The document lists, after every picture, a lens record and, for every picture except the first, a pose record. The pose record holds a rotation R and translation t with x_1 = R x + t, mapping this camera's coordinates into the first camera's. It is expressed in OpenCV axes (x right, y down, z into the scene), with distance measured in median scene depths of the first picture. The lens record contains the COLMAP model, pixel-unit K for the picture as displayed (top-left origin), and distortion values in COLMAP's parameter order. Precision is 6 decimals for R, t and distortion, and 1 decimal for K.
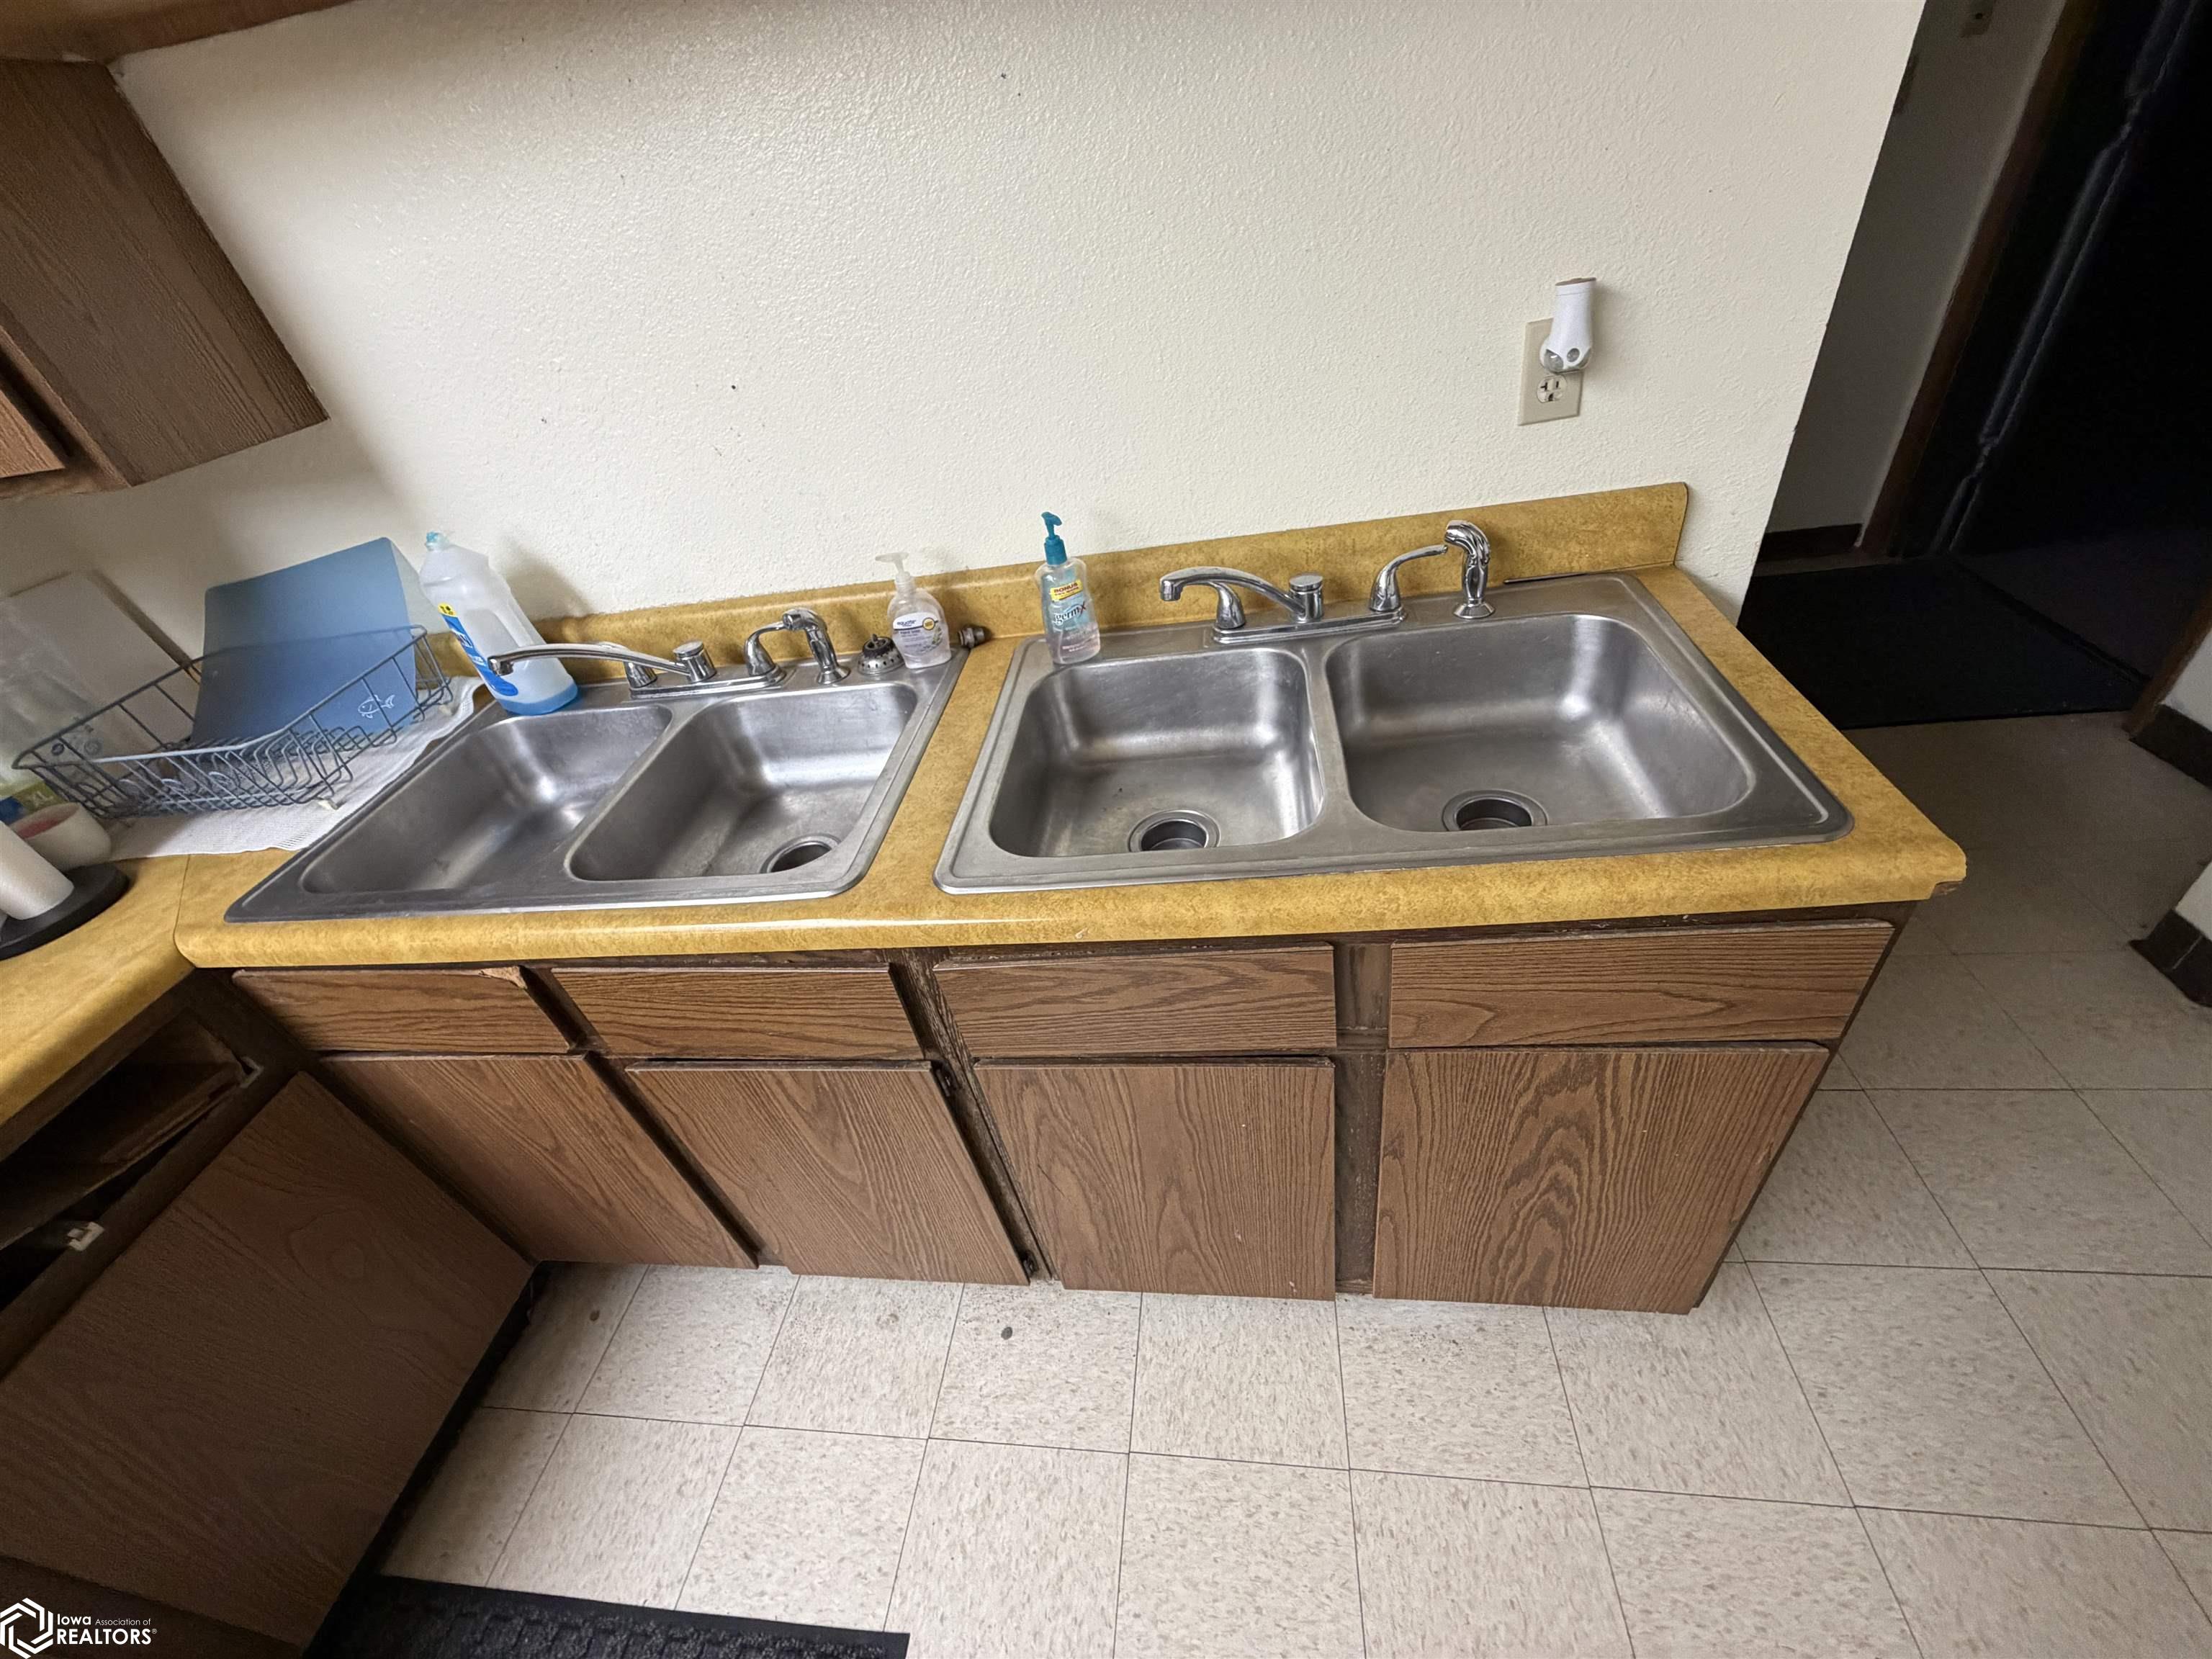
lens RADIAL K [[876.7, 0, 1104.7], [0, 876.7, 829.9], [0, 0, 1]] dist [-0.000458, -0.000273]
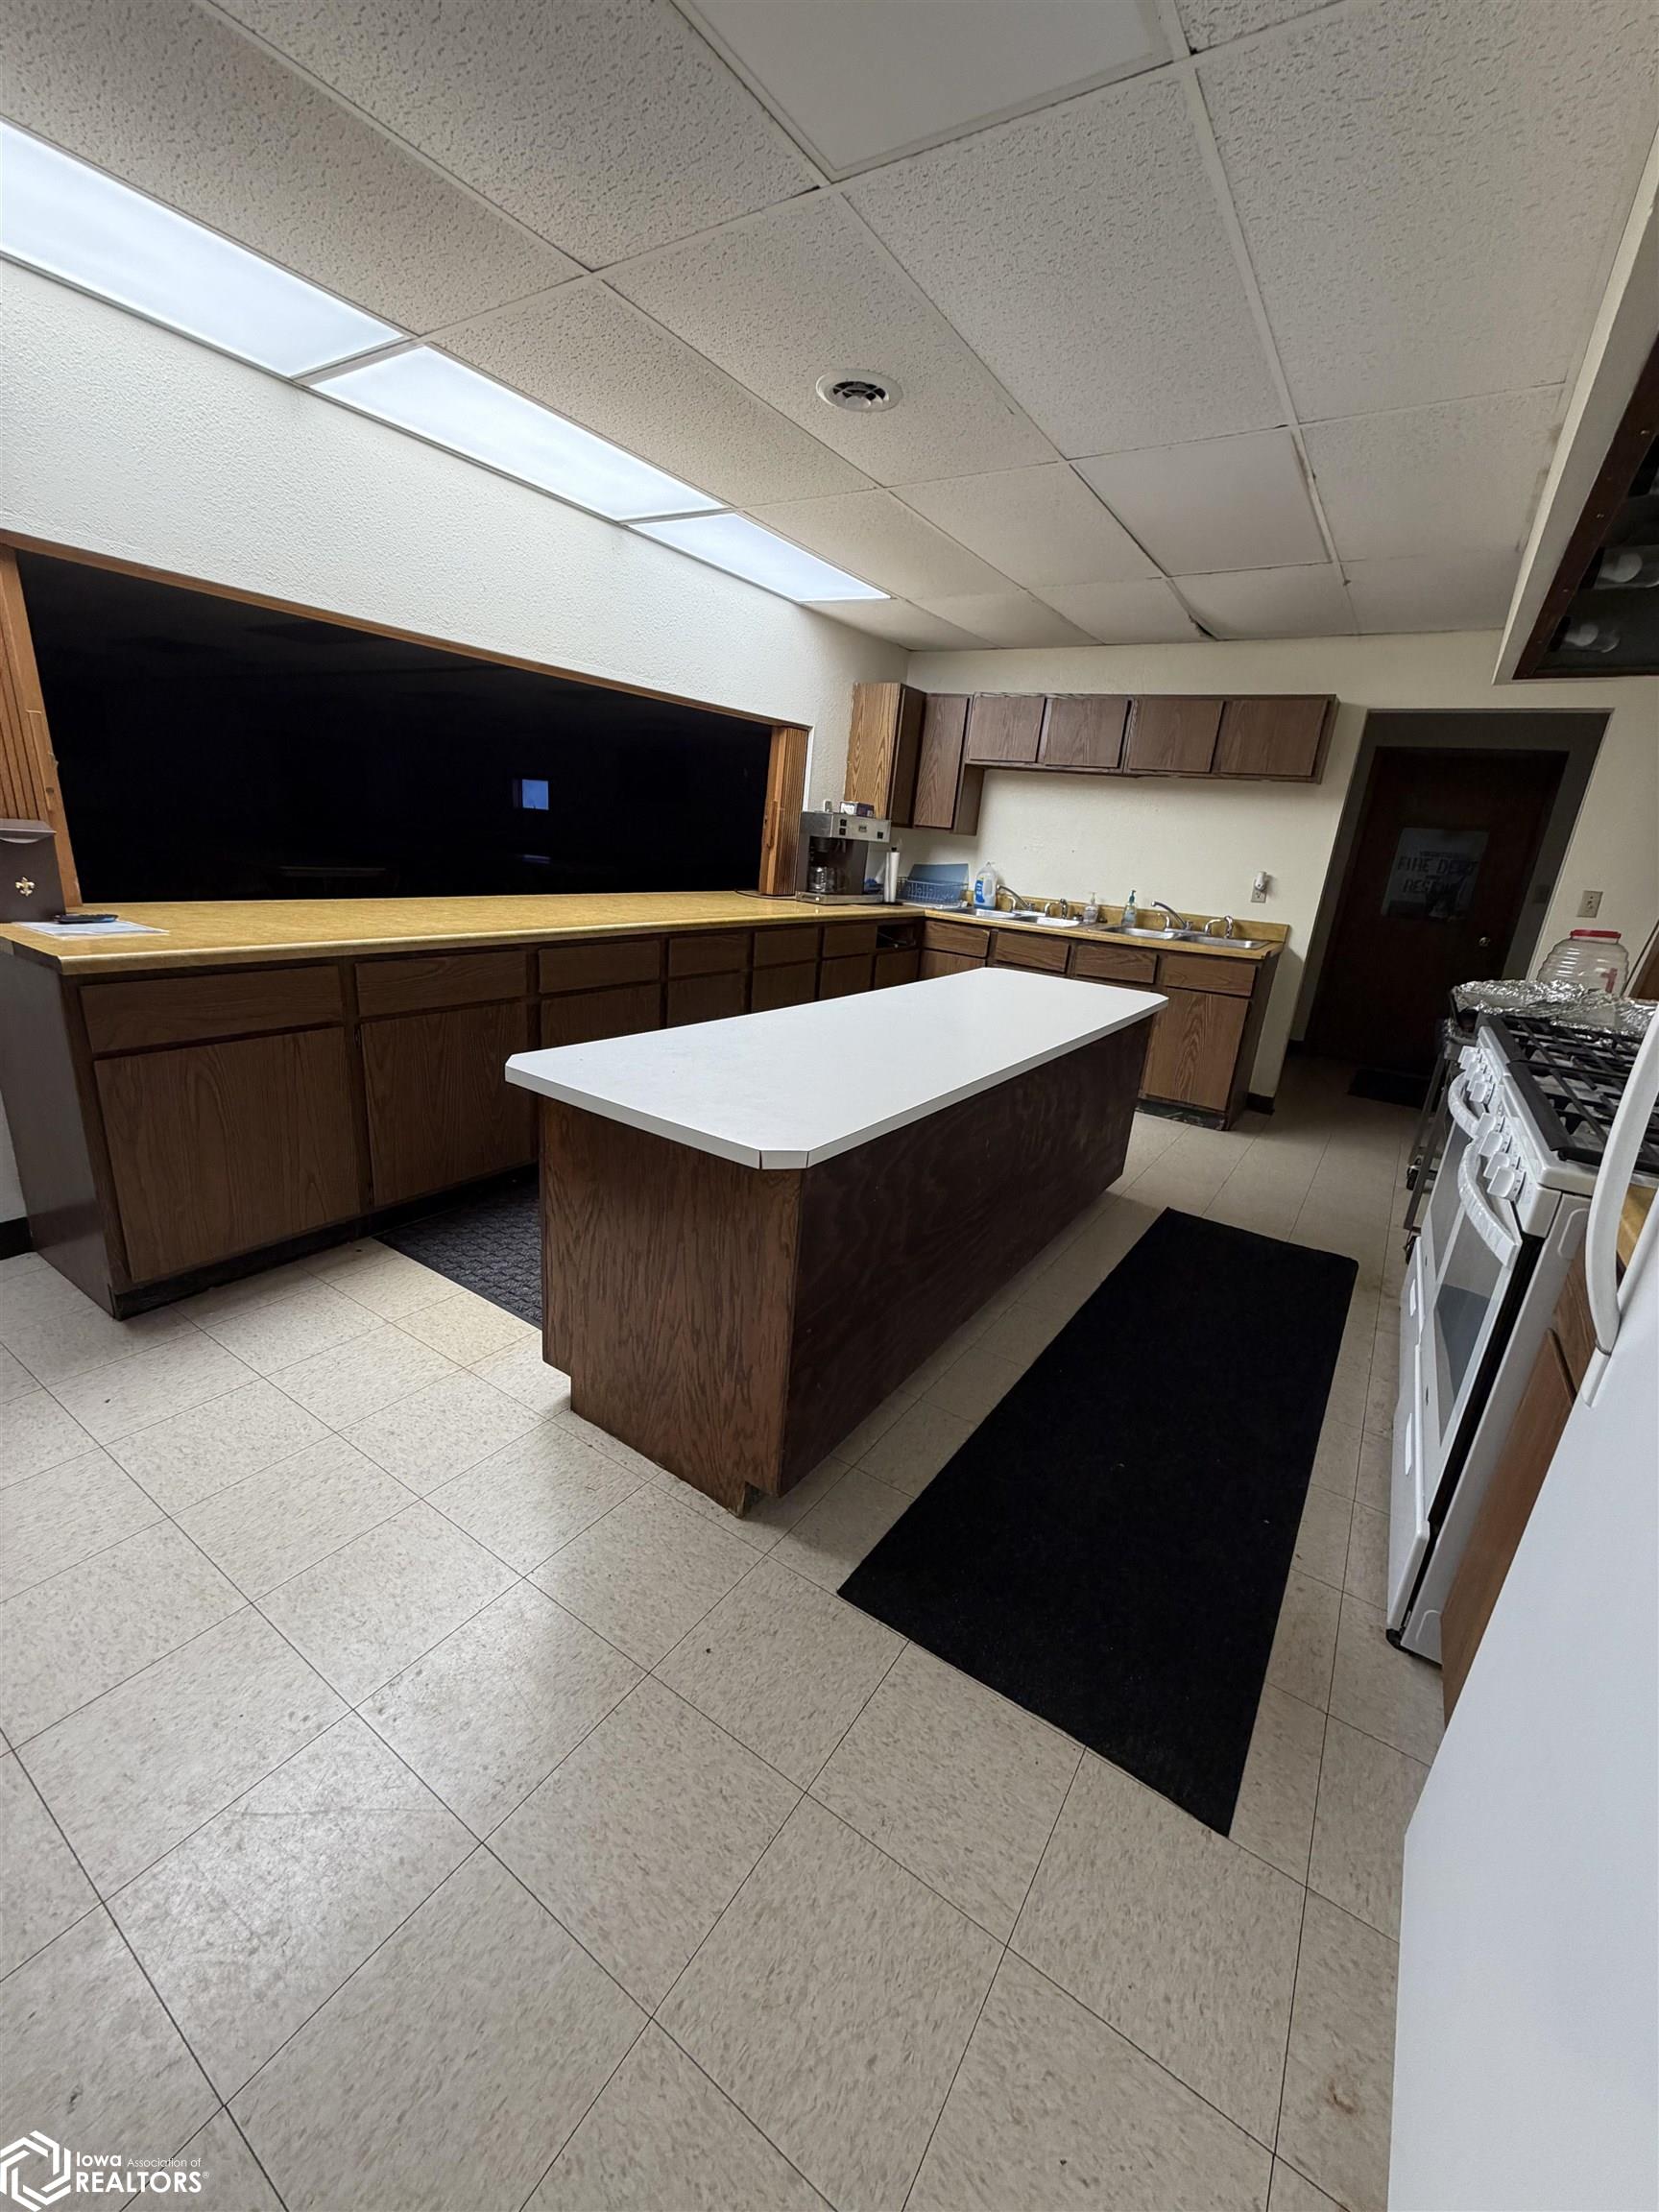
lens RADIAL K [[876.7, 0, 827.3], [0, 876.7, 1099.8], [0, 0, 1]] dist [-0.000458, -0.000273]
pose [[0.861424, 0.348639, -0.369322, 0.662489], [-0.451534, 0.858630, -0.242636, 2.525303], [0.232519, 0.375774, 0.897067, -3.192820]]
